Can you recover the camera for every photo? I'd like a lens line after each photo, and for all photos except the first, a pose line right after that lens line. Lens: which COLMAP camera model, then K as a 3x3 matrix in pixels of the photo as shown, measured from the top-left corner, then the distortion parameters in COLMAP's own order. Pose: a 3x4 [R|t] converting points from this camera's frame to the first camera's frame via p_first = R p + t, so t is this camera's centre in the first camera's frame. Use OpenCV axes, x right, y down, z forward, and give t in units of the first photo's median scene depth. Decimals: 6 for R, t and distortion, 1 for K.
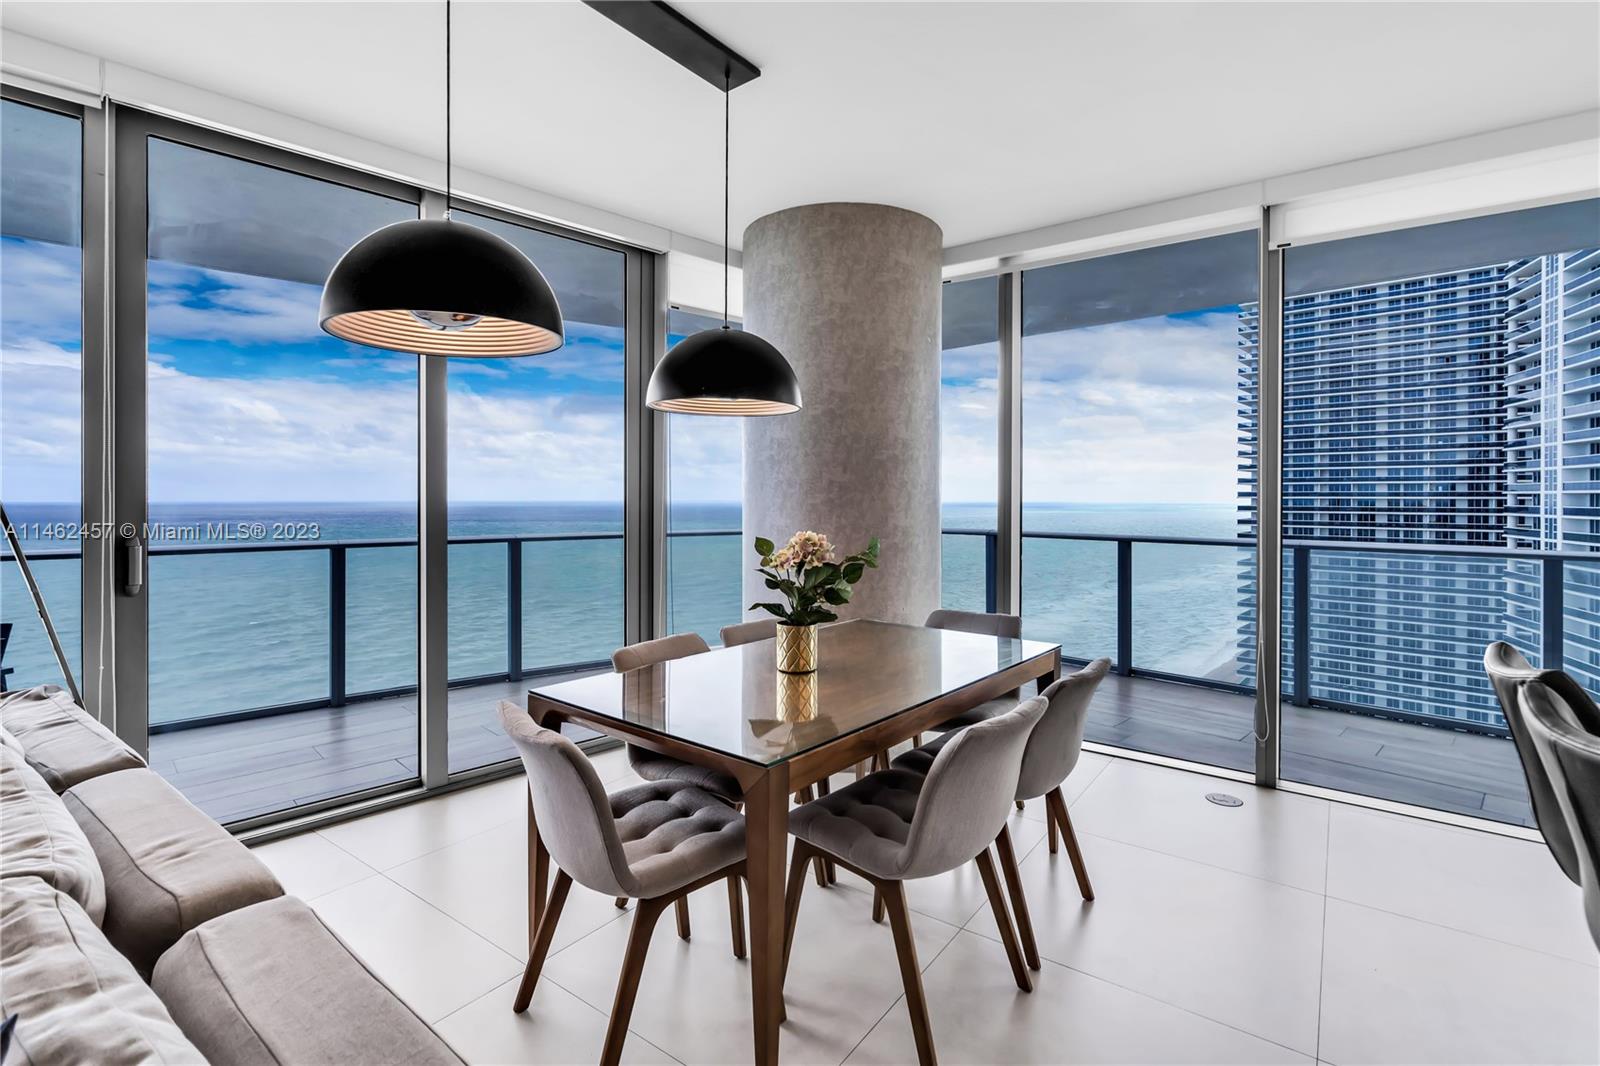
lens RADIAL K [[736.1, 0, 797.4], [0, 736.1, 494.0], [0, 0, 1]] dist [-0.001621, 0.001619]
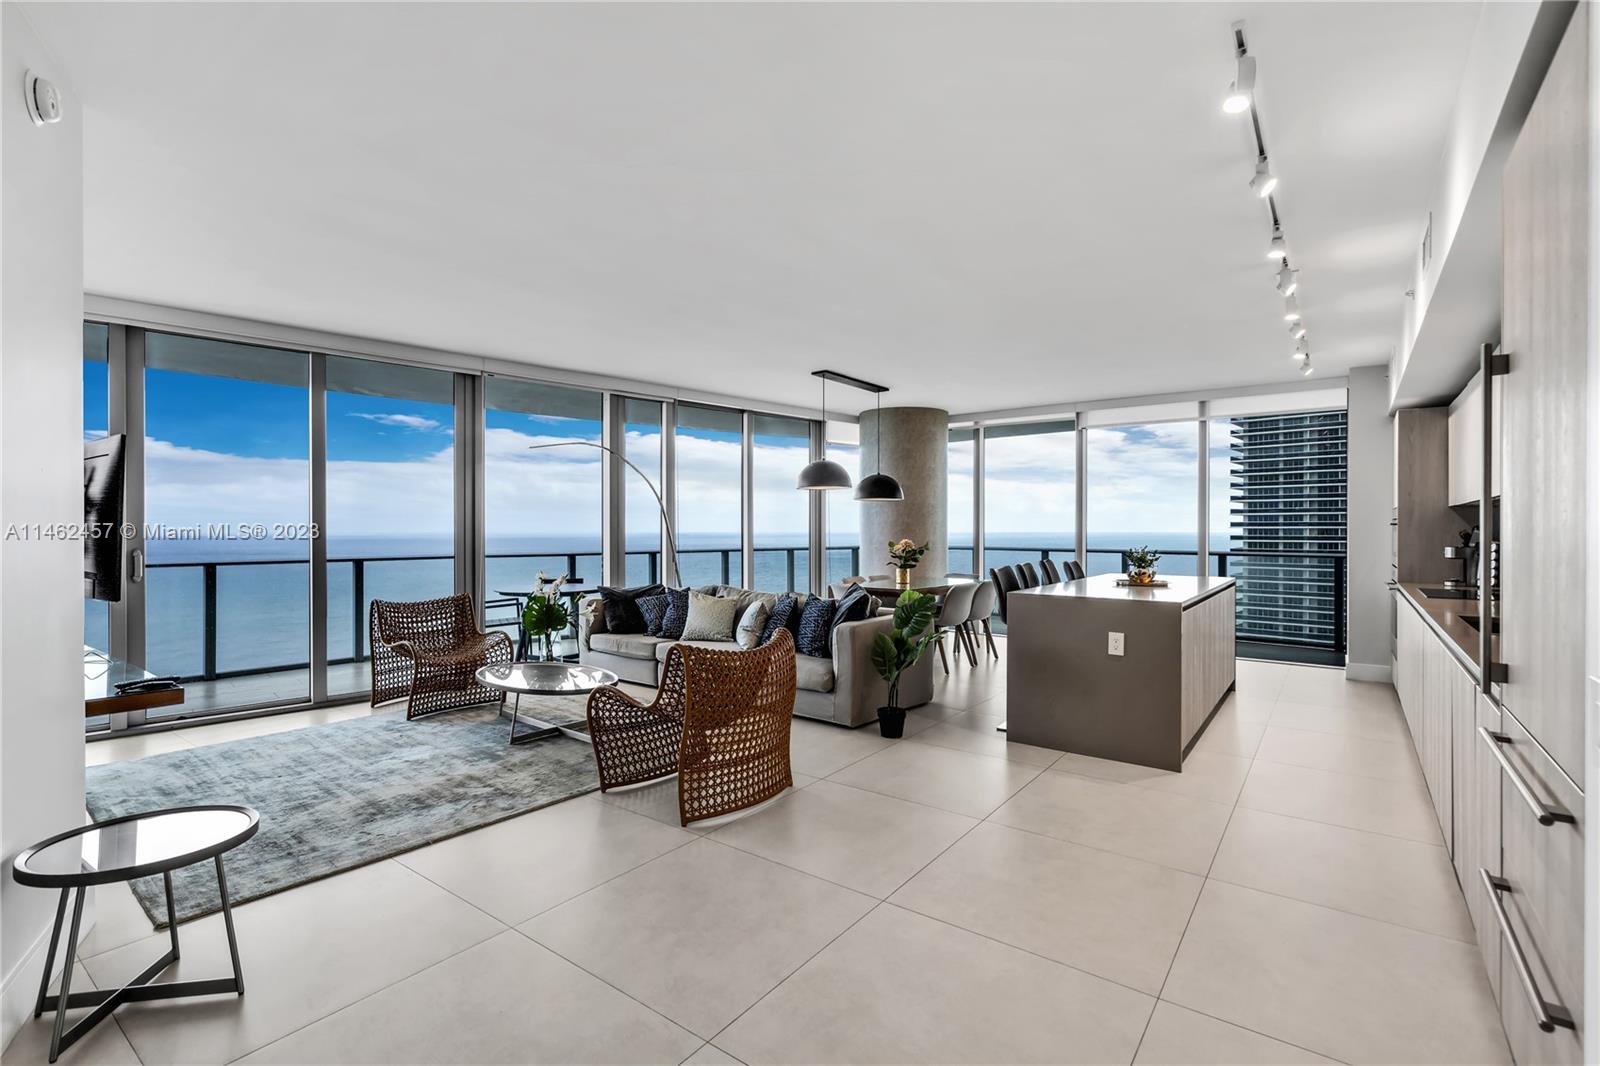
lens RADIAL K [[736.1, 0, 798.5], [0, 736.1, 526.1], [0, 0, 1]] dist [-0.001621, 0.001619]
pose [[0.999985, -0.002801, -0.004758, -0.285483], [0.002808, 0.999995, 0.001448, -0.007798], [0.004754, -0.001461, 0.999988, -1.423076]]
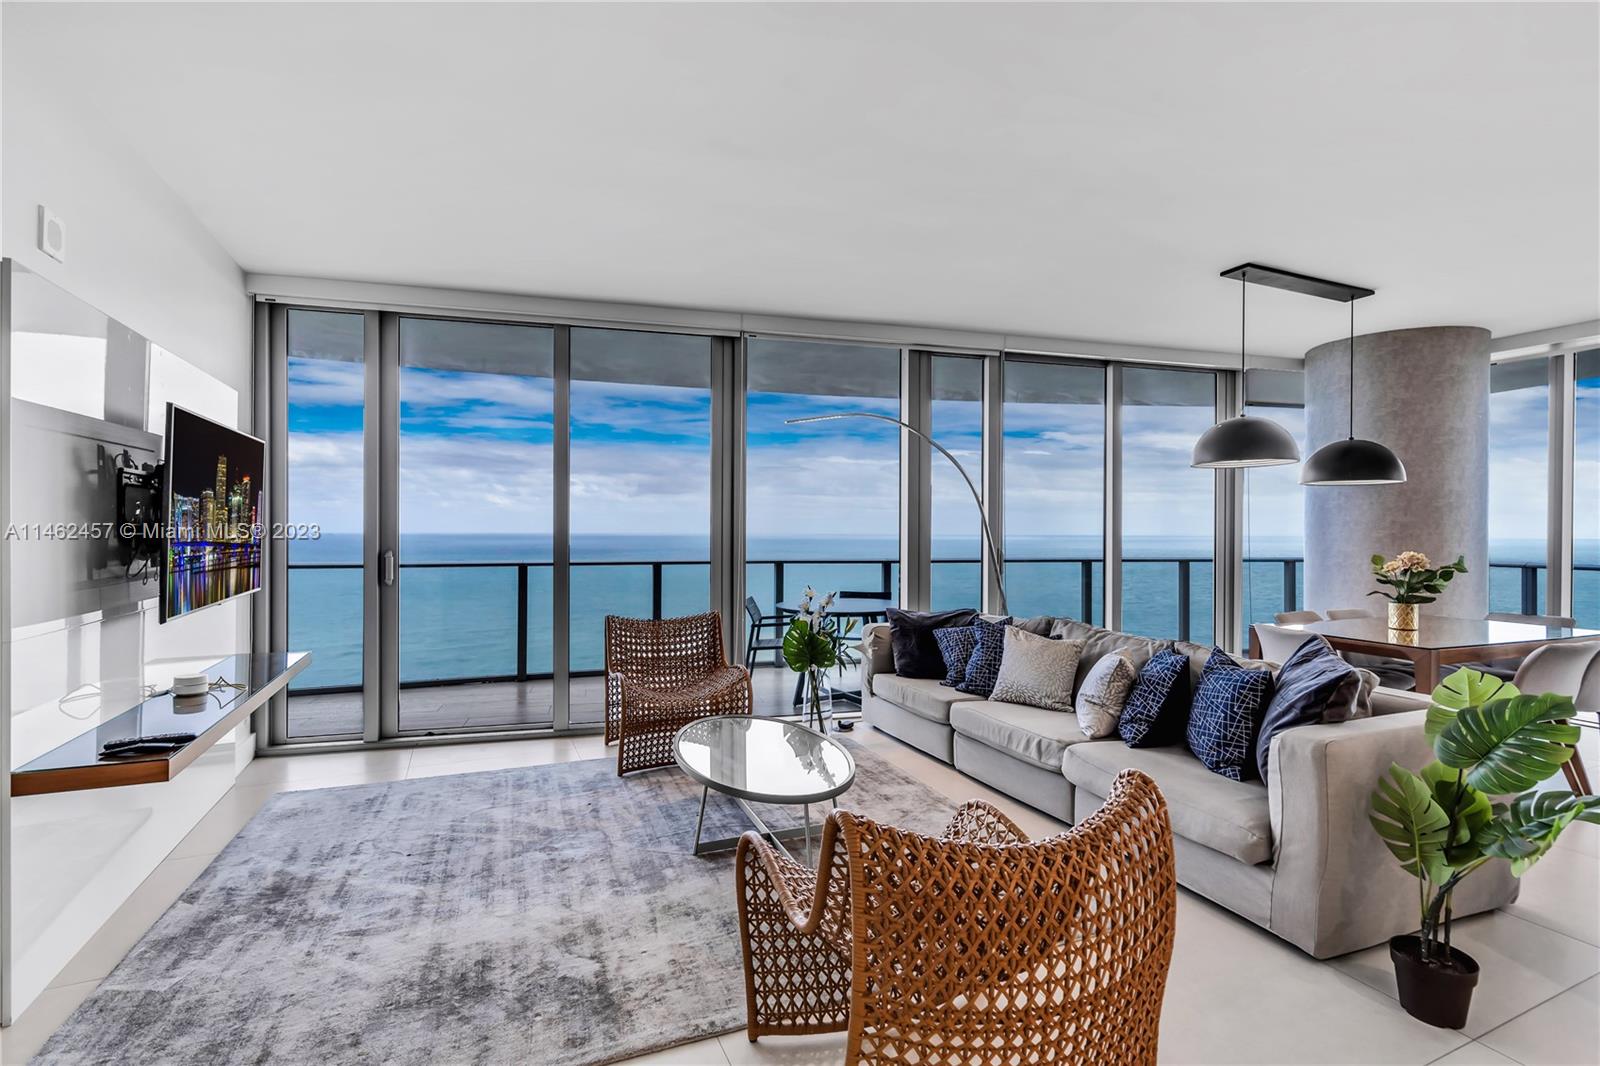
lens RADIAL K [[736.1, 0, 796.9], [0, 736.1, 530.0], [0, 0, 1]] dist [-0.001621, 0.001619]
pose [[0.874555, 0.001602, -0.484924, -0.279740], [-0.000175, 0.999996, 0.002988, -0.004521], [0.484927, -0.002529, 0.874551, -0.843930]]
